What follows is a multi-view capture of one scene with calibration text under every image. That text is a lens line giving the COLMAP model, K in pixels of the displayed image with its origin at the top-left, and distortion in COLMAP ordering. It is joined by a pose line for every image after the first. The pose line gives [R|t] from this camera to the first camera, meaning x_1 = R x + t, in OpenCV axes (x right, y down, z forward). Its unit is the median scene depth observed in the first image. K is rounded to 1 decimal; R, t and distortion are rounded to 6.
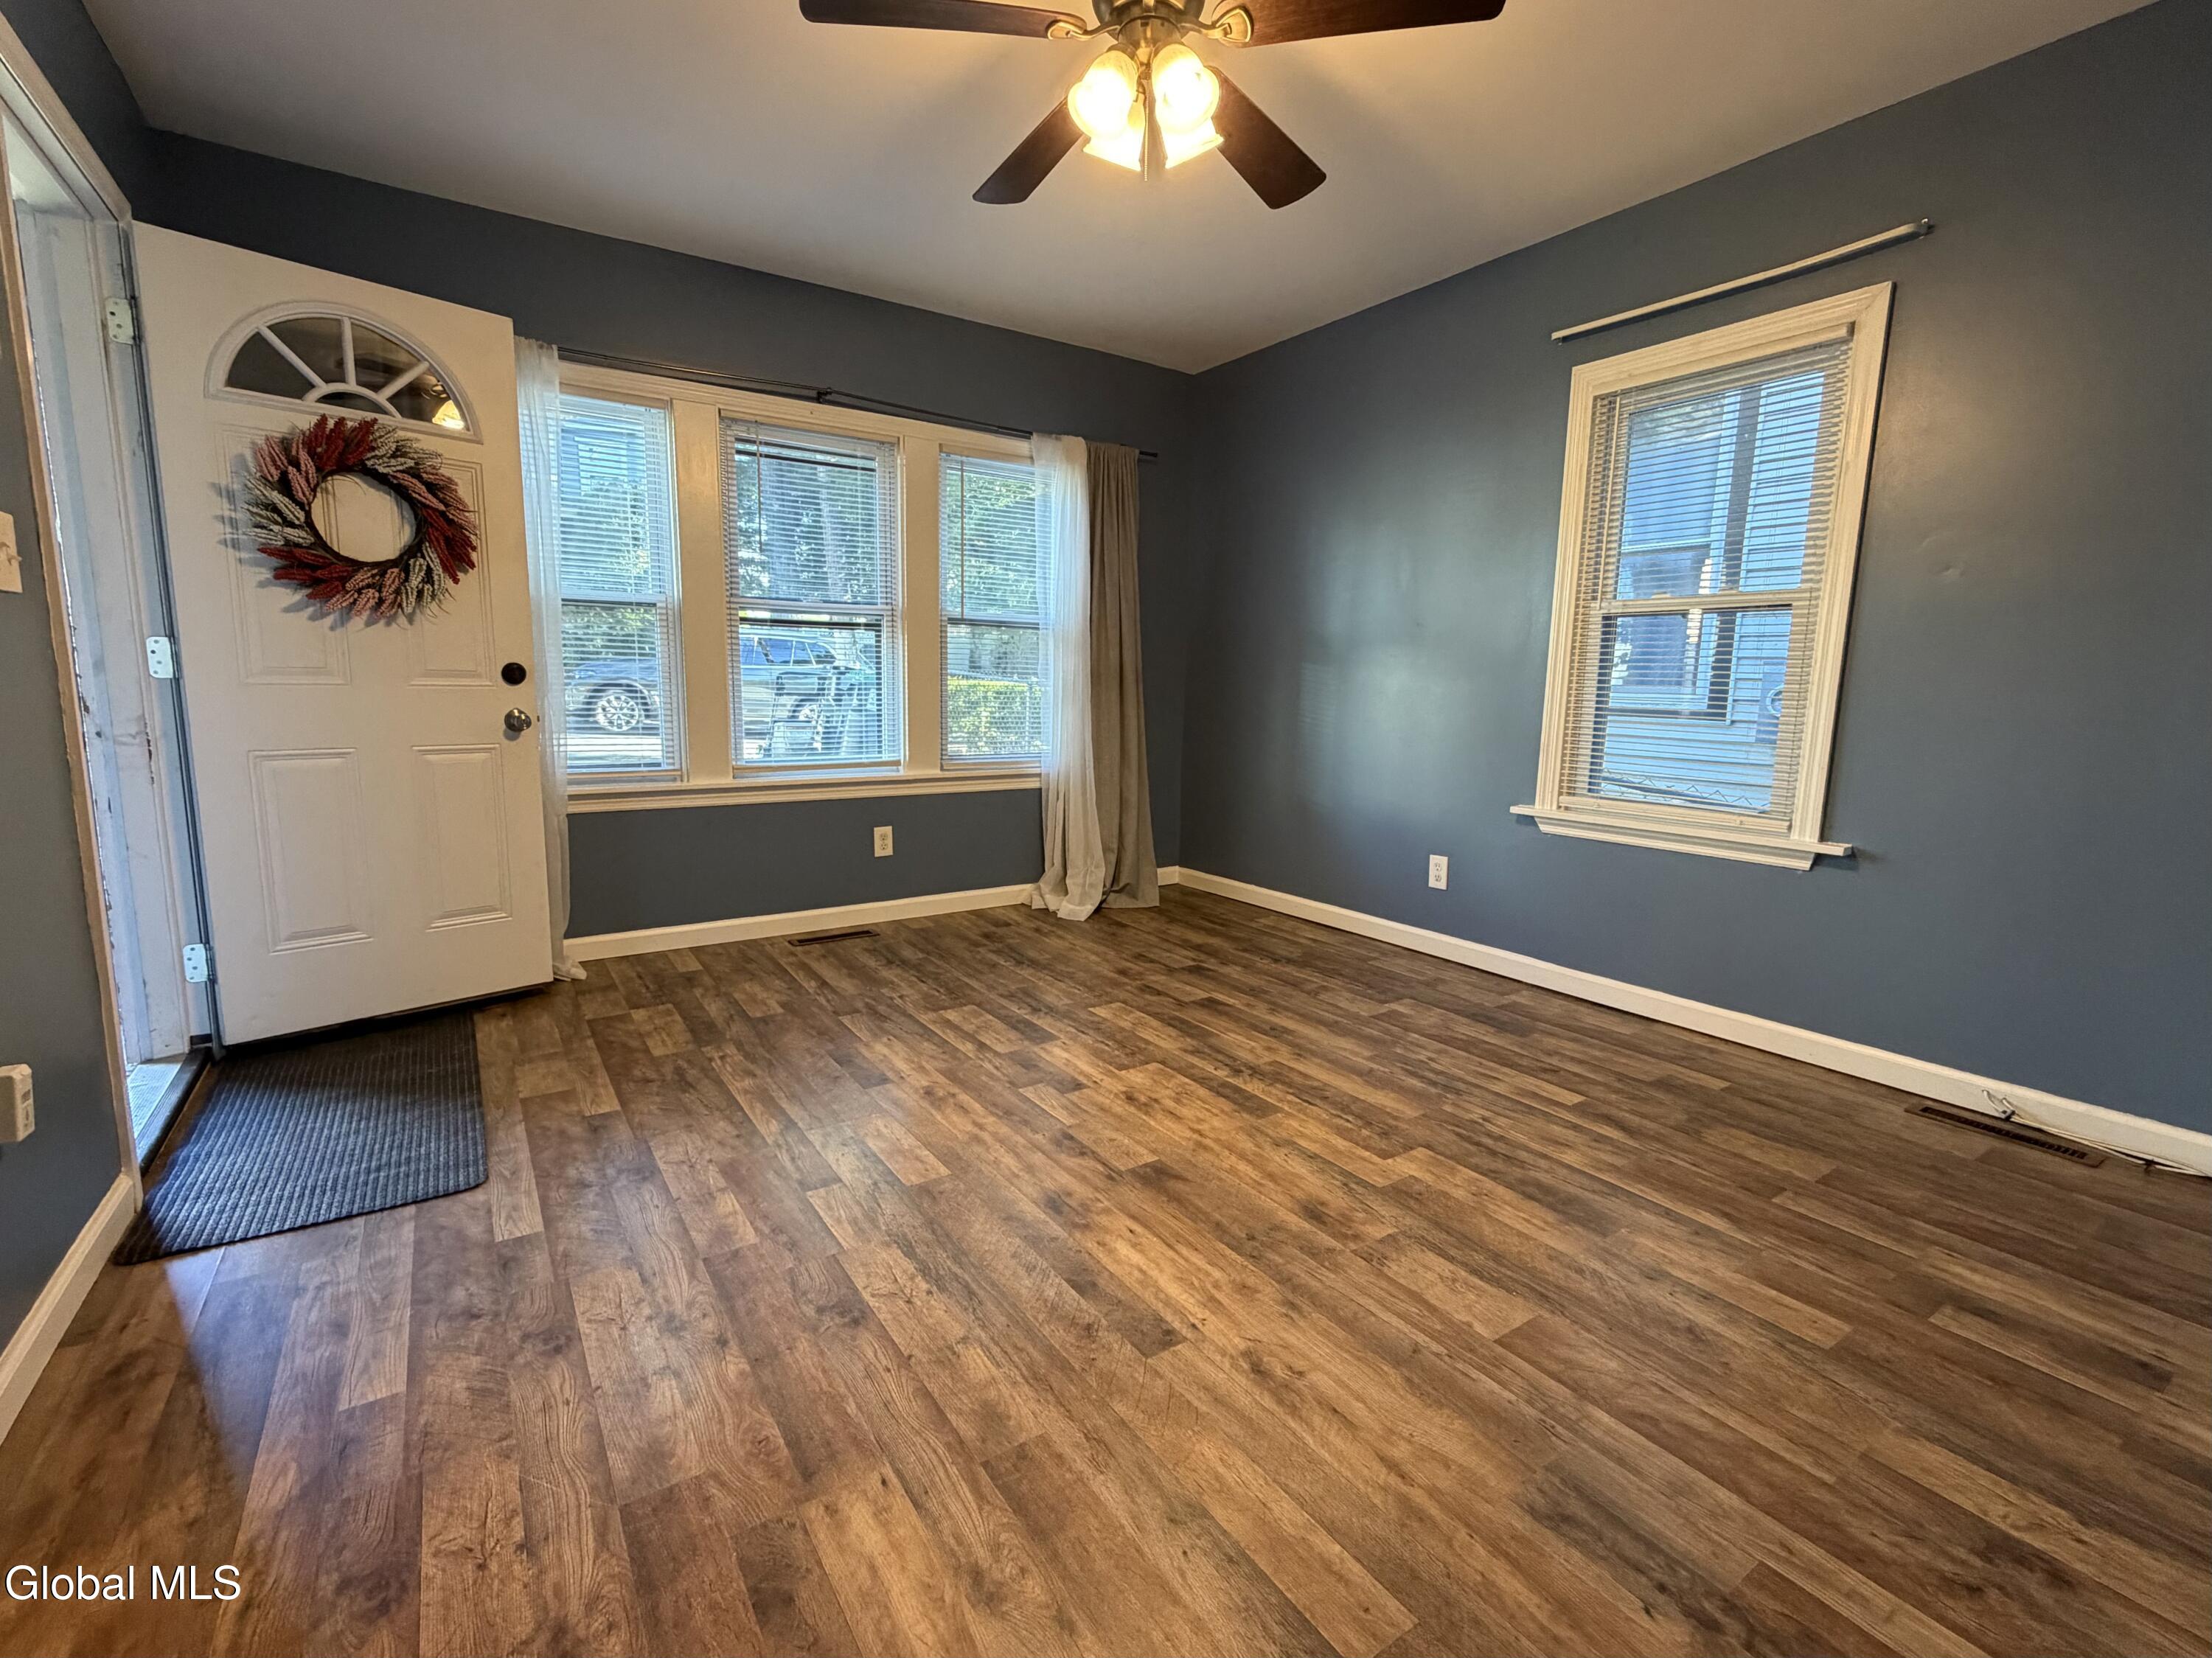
lens RADIAL K [[985.8, 0, 1105.5], [0, 985.8, 824.9], [0, 0, 1]] dist [0.003105, 0.000347]
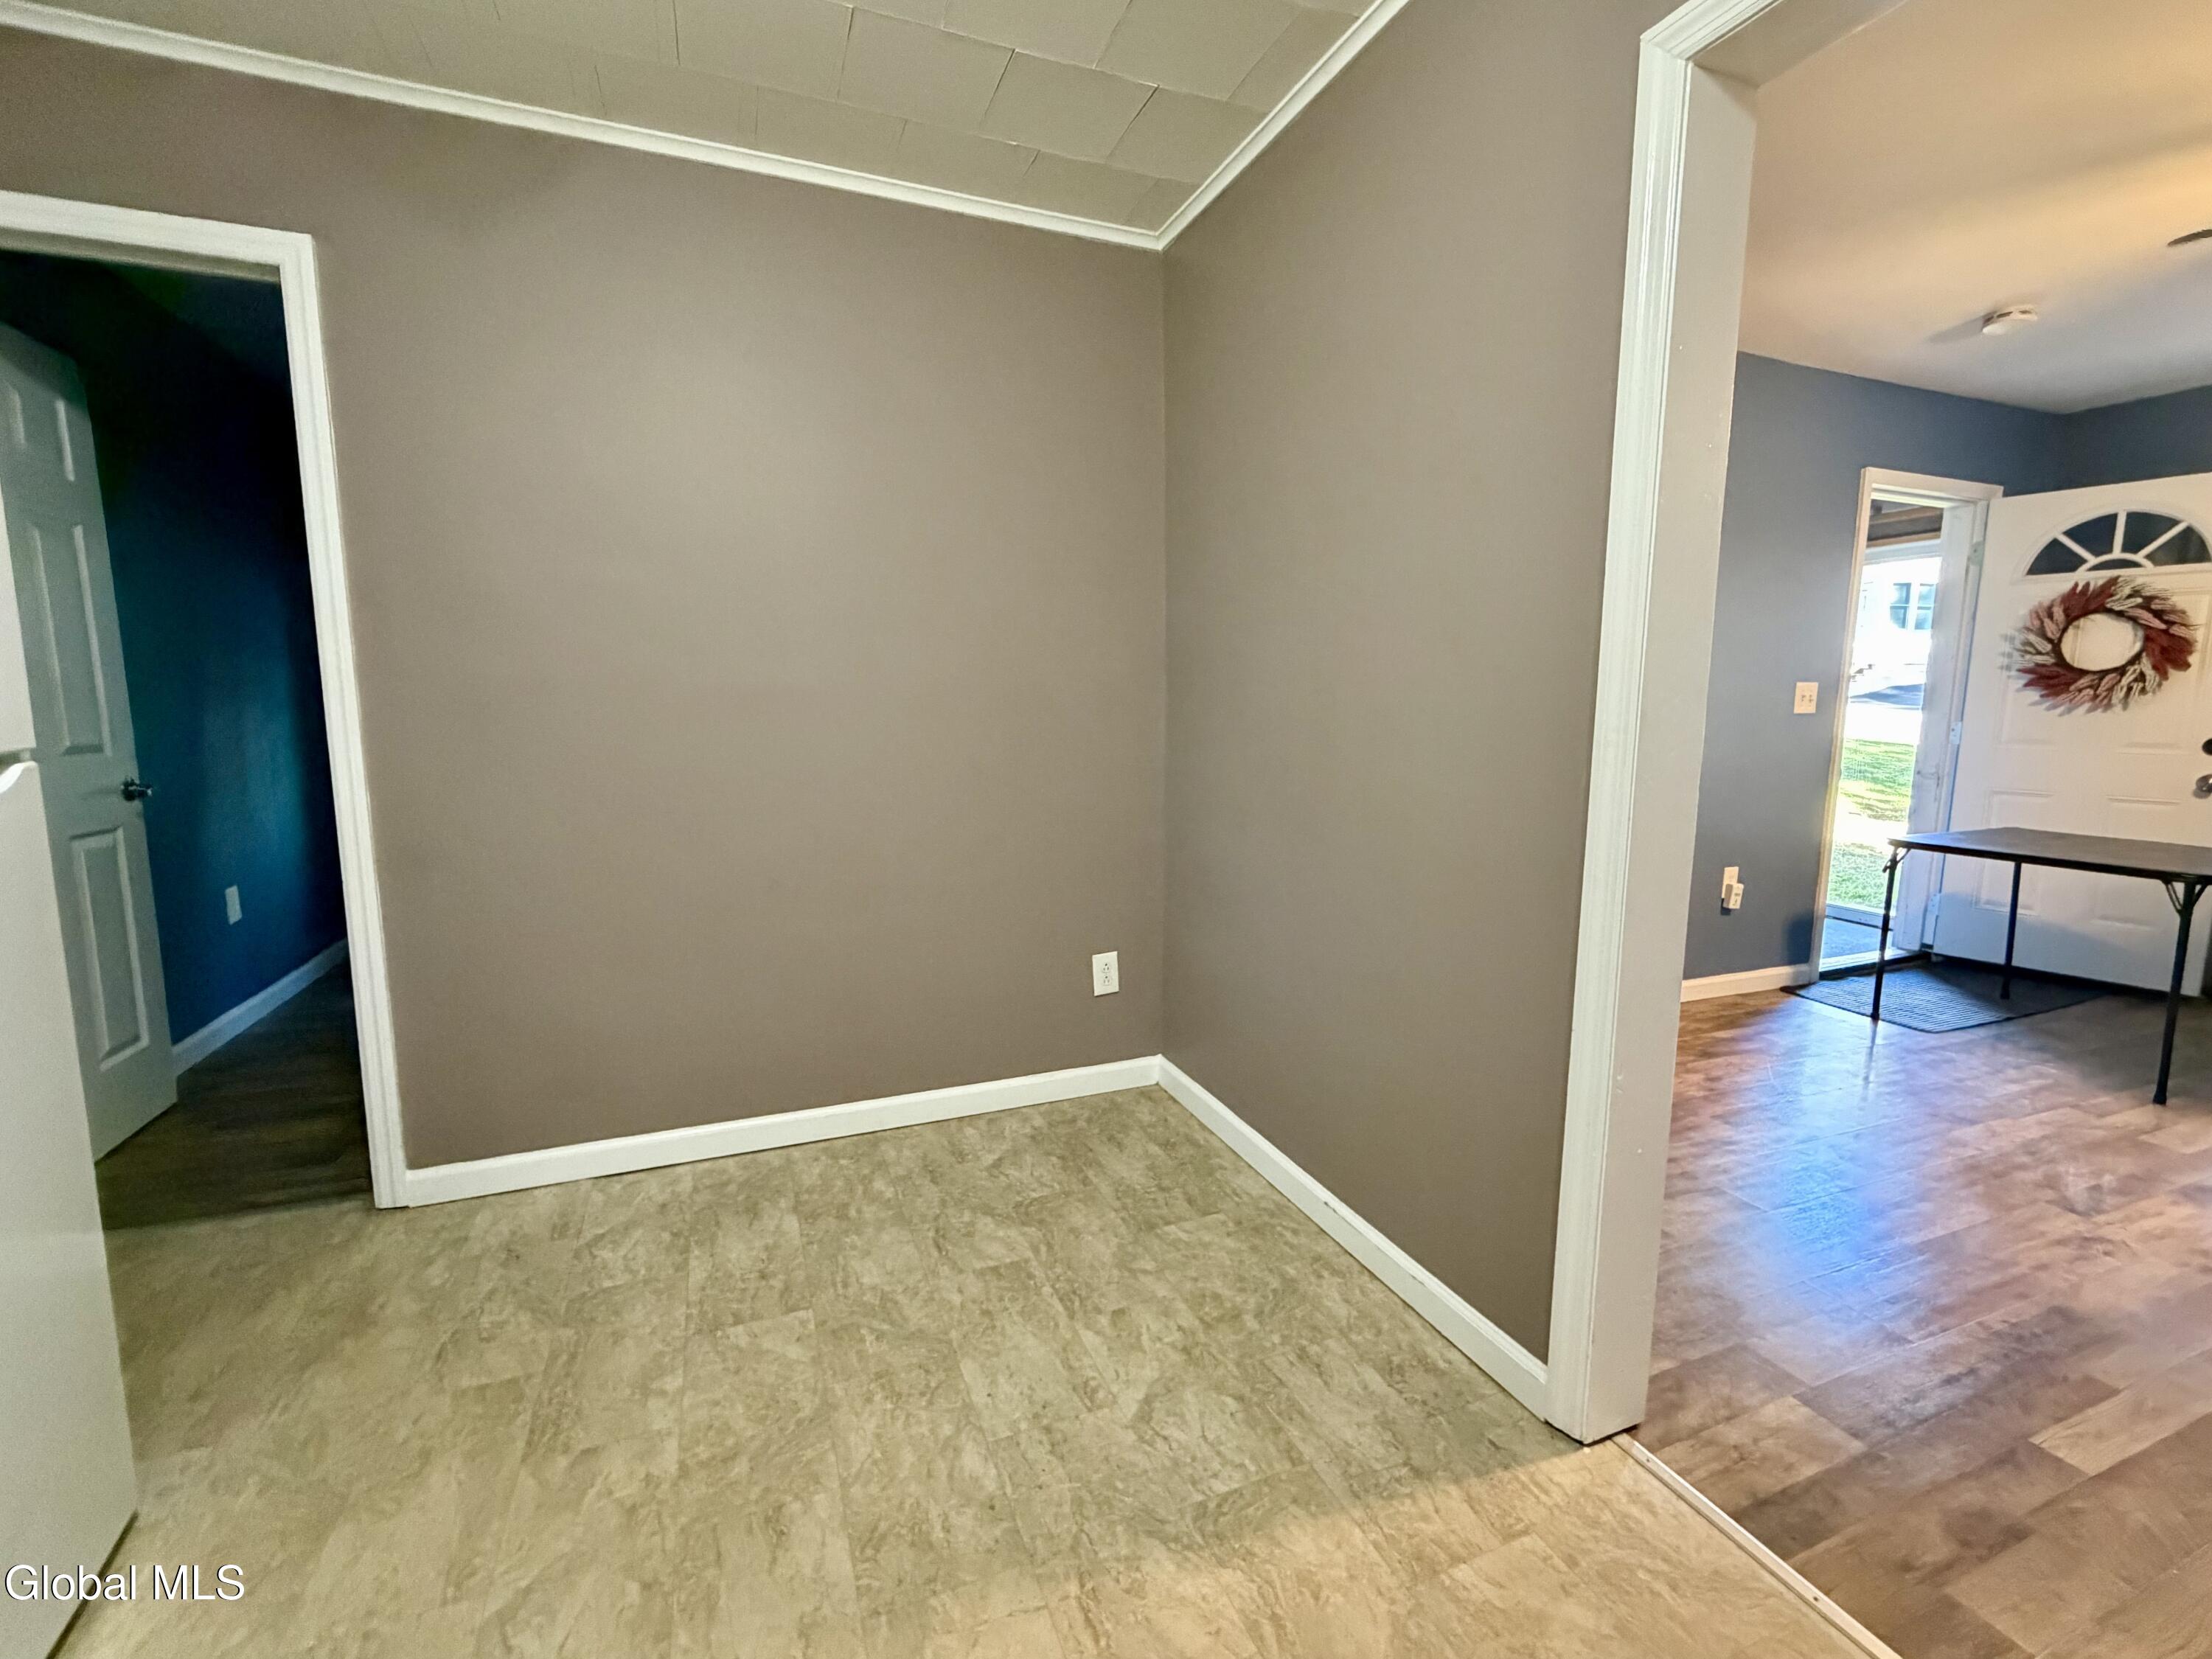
lens RADIAL K [[952.9, 0, 1099.3], [0, 952.9, 825.2], [0, 0, 1]] dist [-0.000227, 0.000220]
pose [[-0.205675, 0.113182, -0.972053, 0.969777], [-0.147623, 0.978335, 0.145148, -0.022811], [0.967422, 0.173351, -0.184511, -0.150389]]
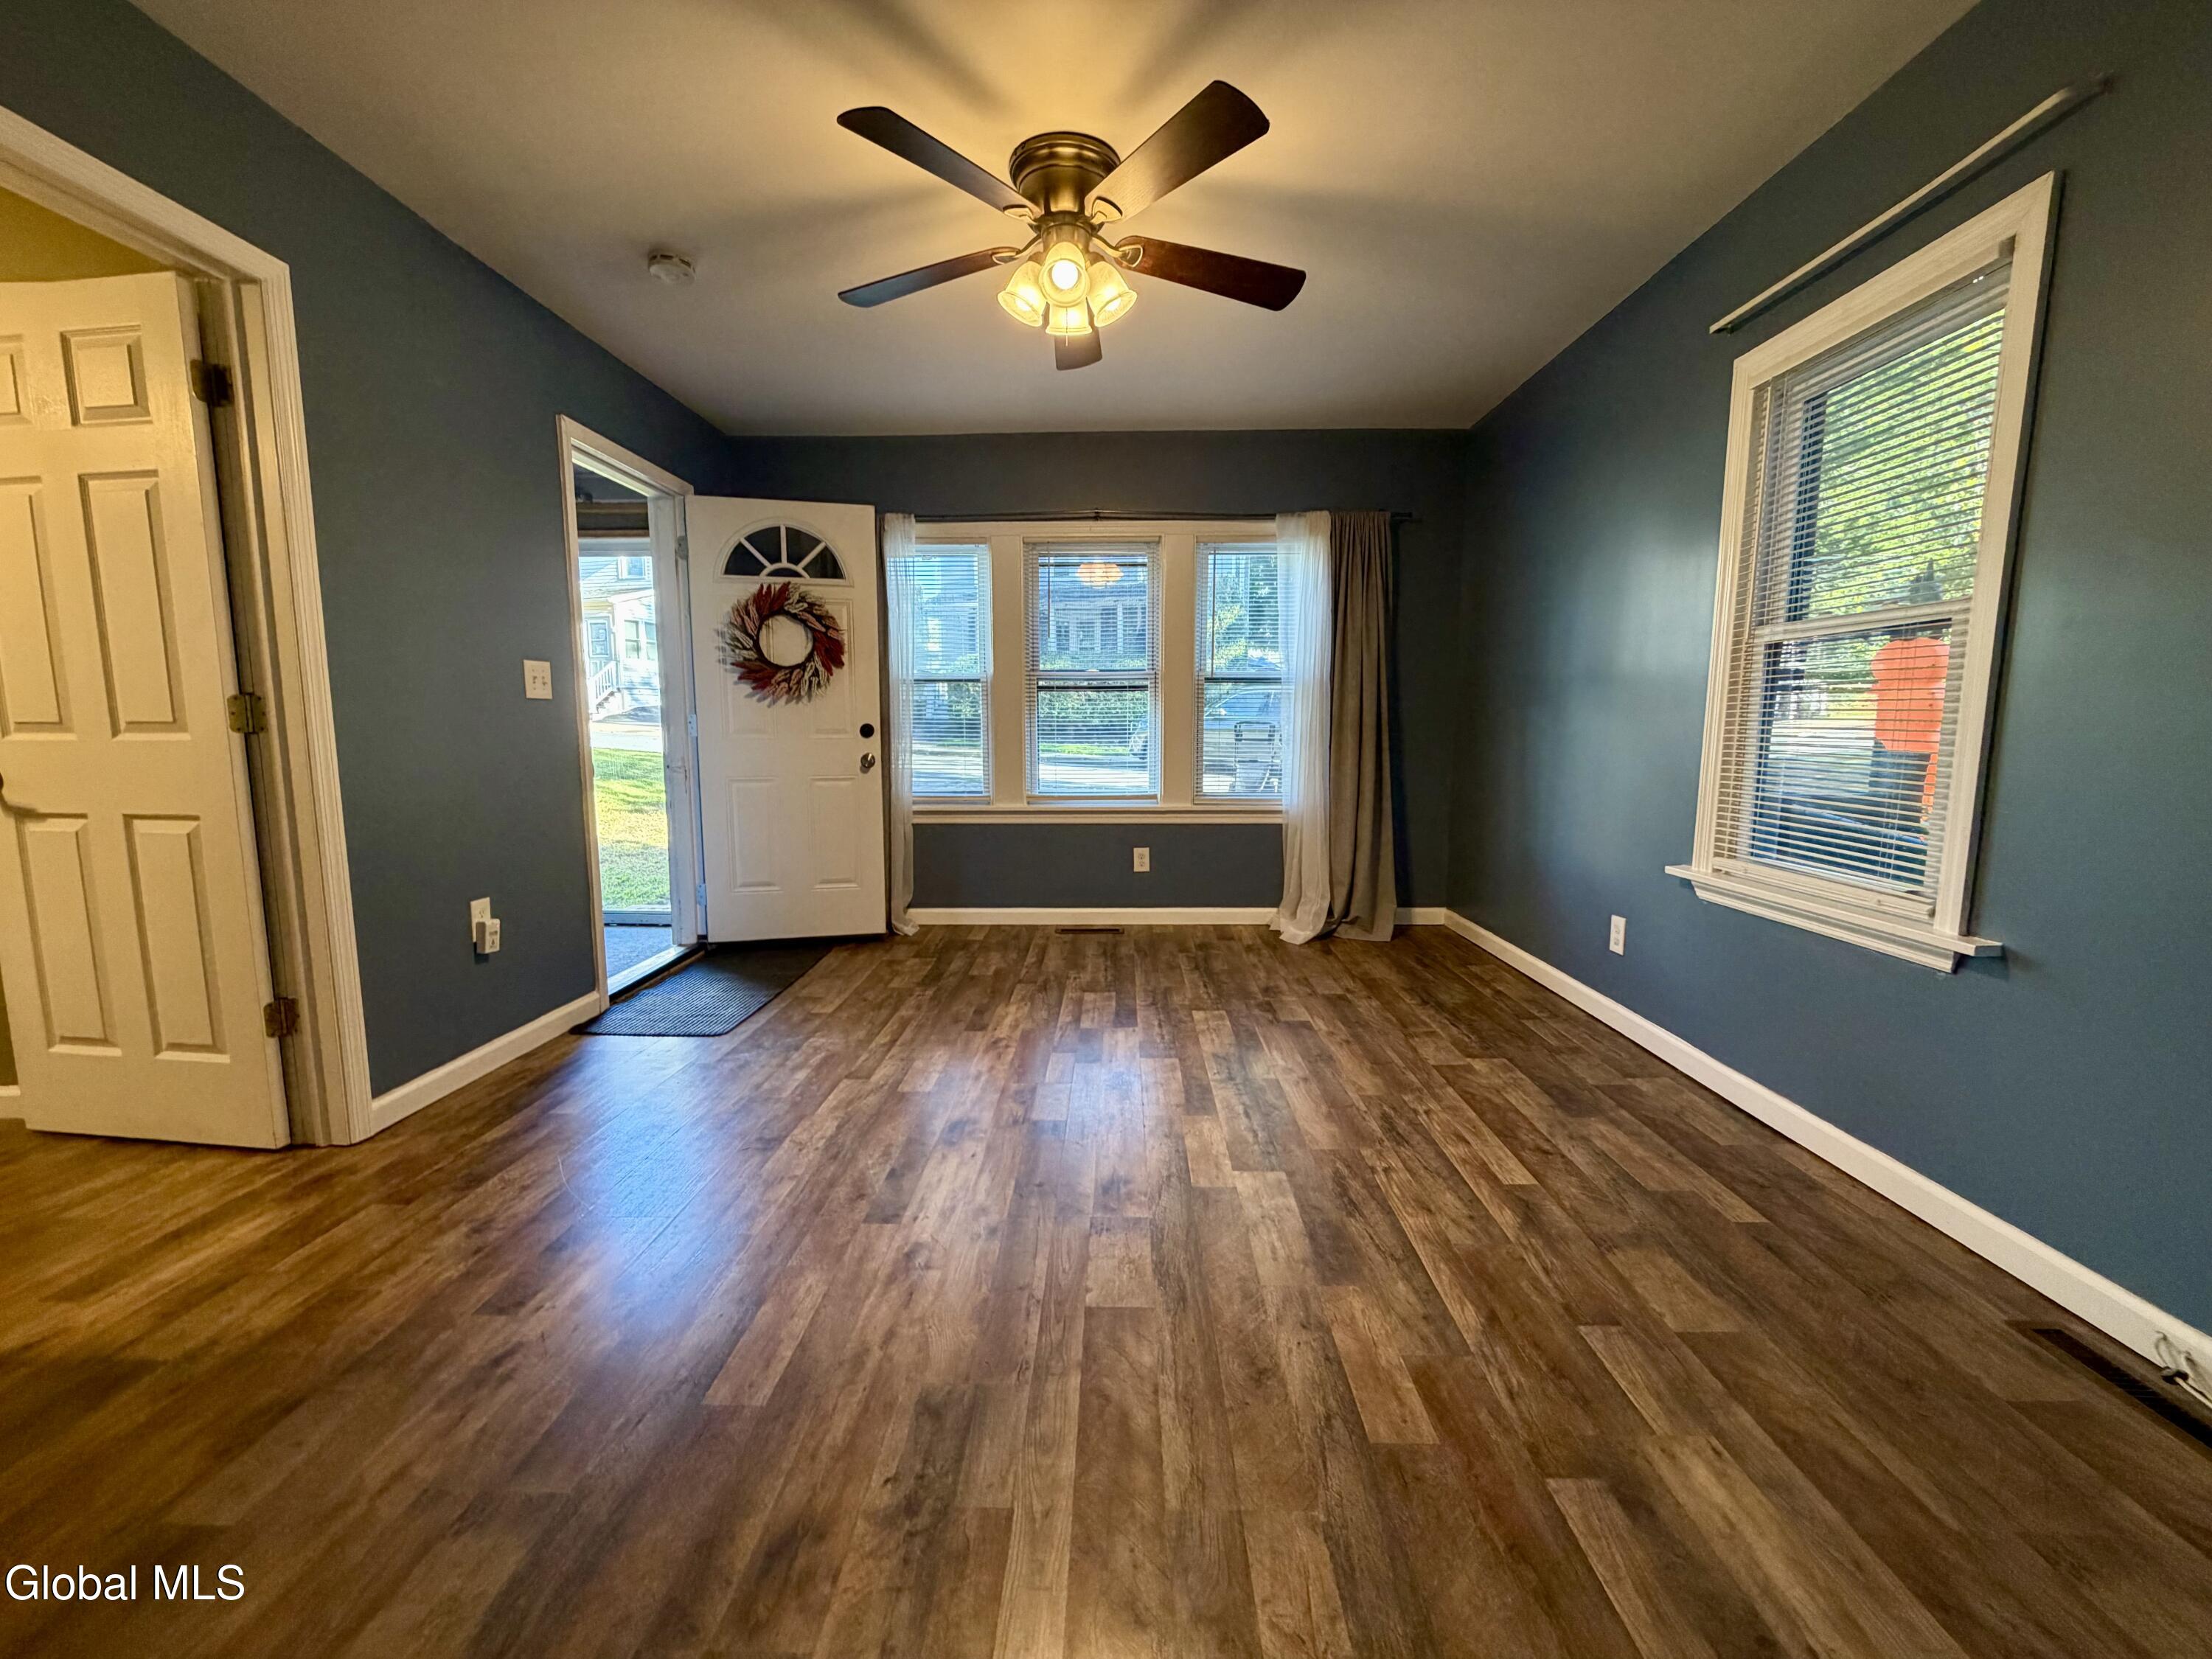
lens RADIAL K [[883.3, 0, 1102.3], [0, 883.3, 831.9], [0, 0, 1]] dist [-0.001822, -0.000375]
pose [[0.818830, 0.052624, -0.571618, 0.553100], [-0.068364, 0.997642, -0.006085, -0.012380], [0.569950, 0.044060, 0.820497, 0.083876]]
